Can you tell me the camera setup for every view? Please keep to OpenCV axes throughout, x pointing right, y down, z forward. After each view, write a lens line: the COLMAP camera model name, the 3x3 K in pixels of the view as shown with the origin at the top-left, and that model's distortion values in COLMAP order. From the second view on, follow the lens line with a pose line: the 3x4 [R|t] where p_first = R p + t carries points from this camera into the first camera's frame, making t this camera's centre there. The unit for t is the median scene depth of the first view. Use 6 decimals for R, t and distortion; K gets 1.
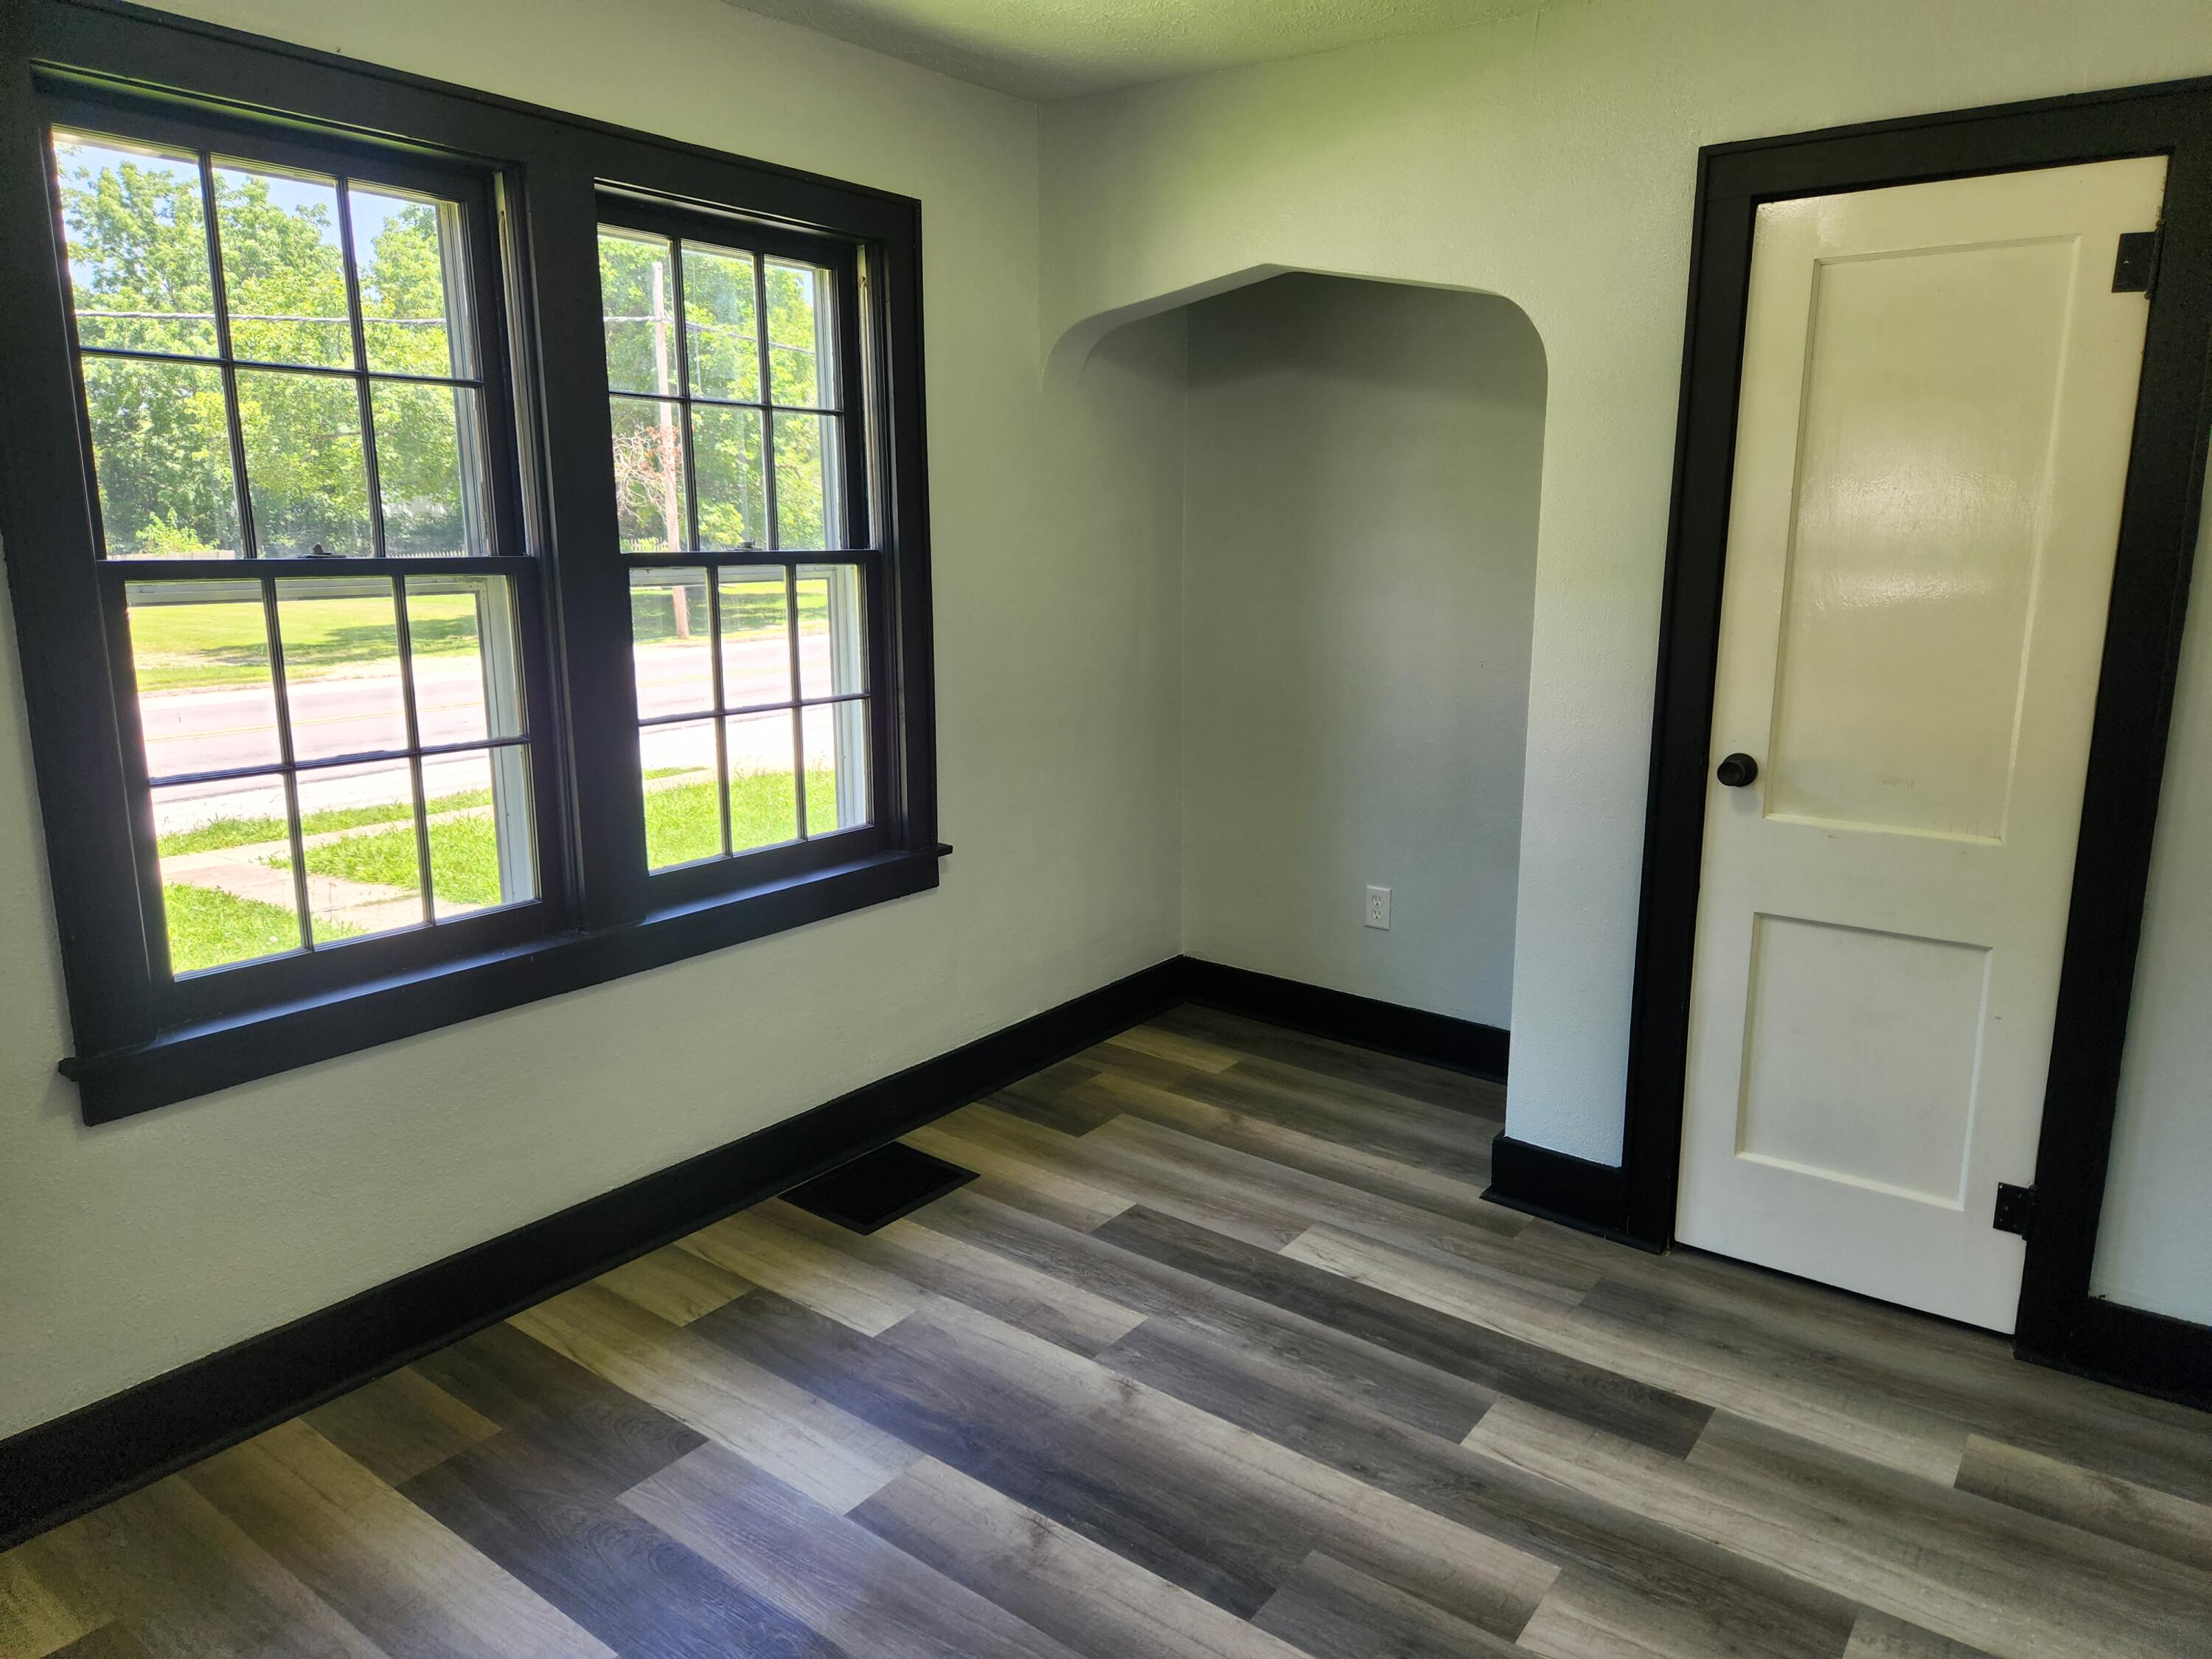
lens RADIAL K [[1497.1, 0, 1102.8], [0, 1497.1, 832.9], [0, 0, 1]] dist [0.012478, 0.001113]
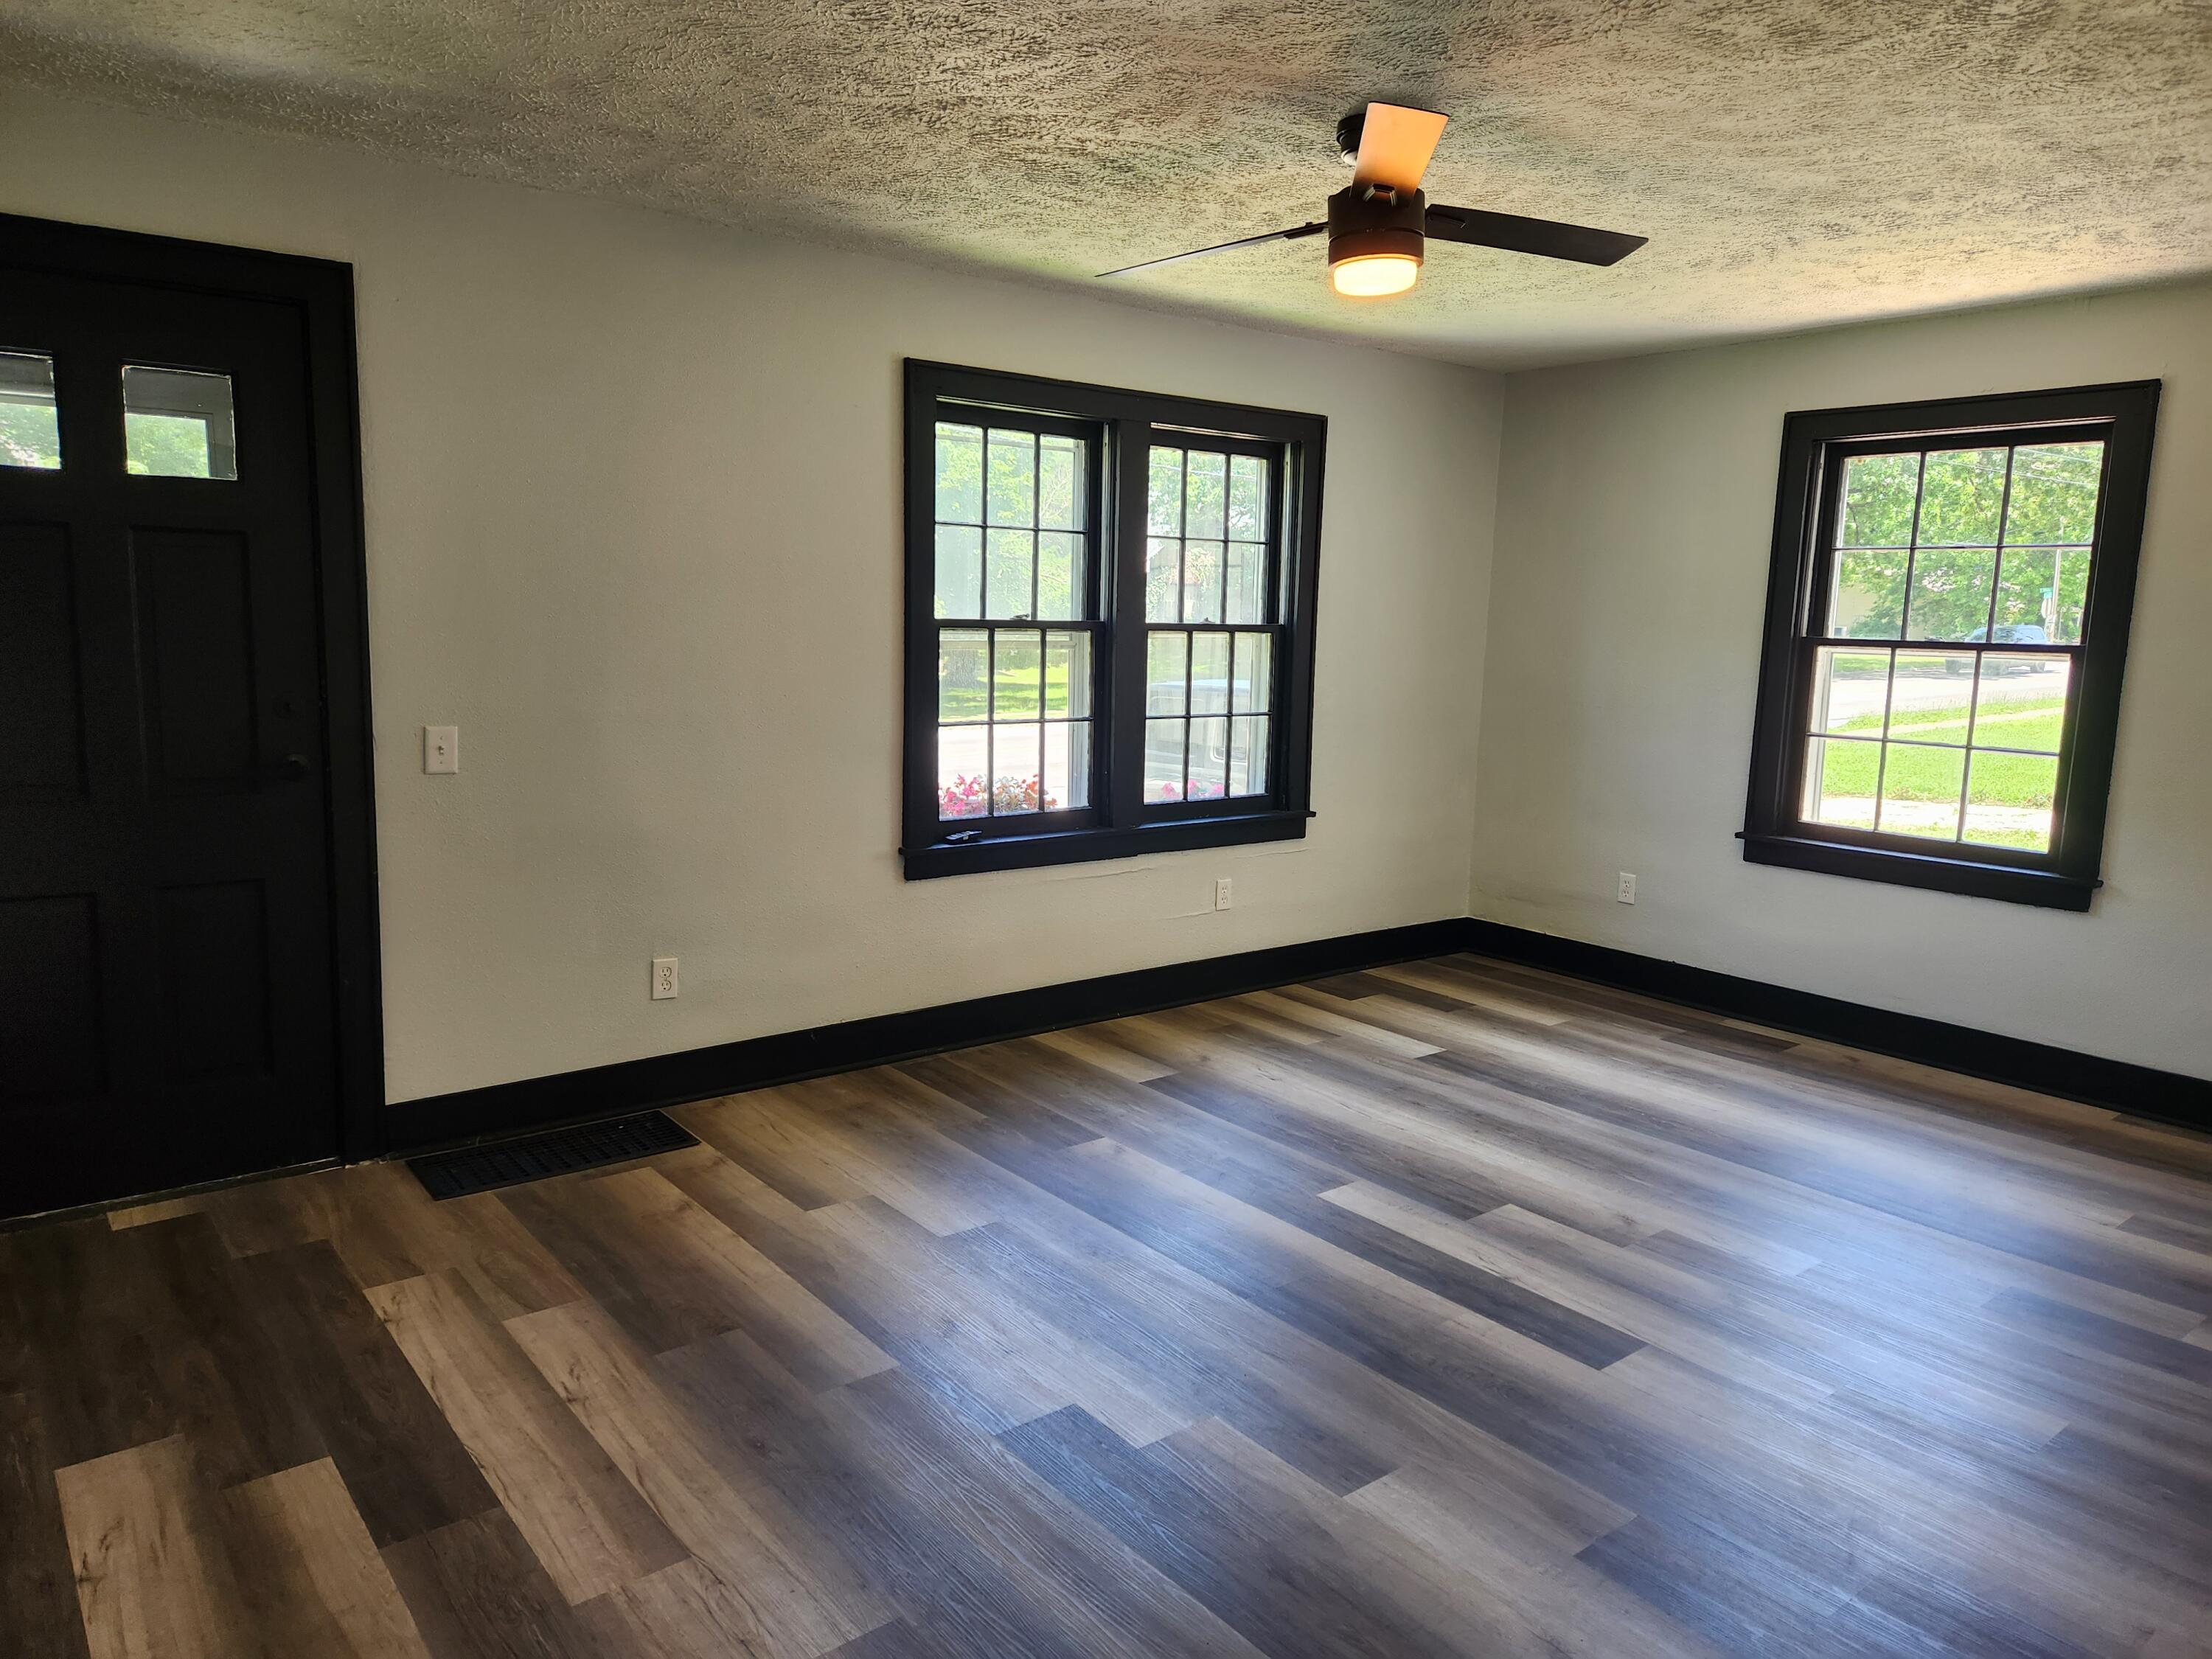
lens RADIAL K [[1497.1, 0, 1104.2], [0, 1497.1, 826.9], [0, 0, 1]] dist [0.012478, 0.001113]
pose [[0.969784, 0.062909, -0.235714, 0.063599], [-0.075827, 0.996053, -0.046139, 0.129466], [0.231882, 0.062618, 0.970727, -0.660072]]
